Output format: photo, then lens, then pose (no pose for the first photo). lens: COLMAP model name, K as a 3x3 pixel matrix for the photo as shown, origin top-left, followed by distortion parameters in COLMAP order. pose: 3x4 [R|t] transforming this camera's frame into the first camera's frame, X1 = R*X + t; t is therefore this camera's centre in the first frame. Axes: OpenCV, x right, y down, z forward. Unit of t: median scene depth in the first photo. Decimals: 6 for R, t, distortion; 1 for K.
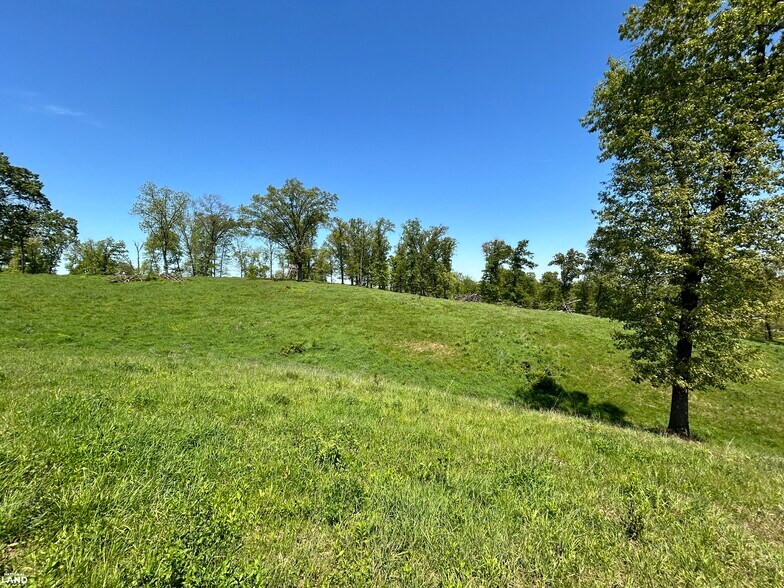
lens RADIAL K [[316.4, 0, 391.0], [0, 316.4, 294.4], [0, 0, 1]] dist [-0.000750, 0.000256]
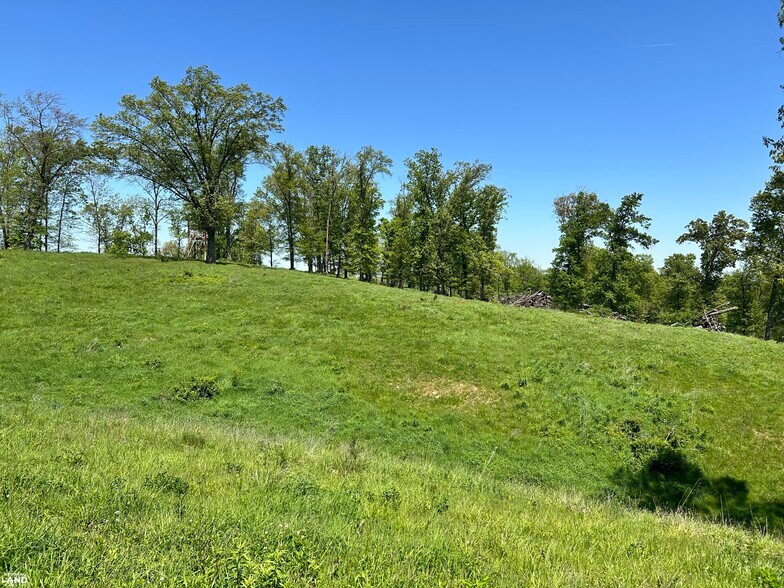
lens RADIAL K [[316.4, 0, 391.9], [0, 316.4, 300.4], [0, 0, 1]] dist [-0.000750, 0.000256]
pose [[0.998285, 0.017791, 0.055764, -0.013374], [-0.019018, 0.999587, 0.021549, 0.004399], [-0.055357, -0.022572, 0.998211, 0.456245]]
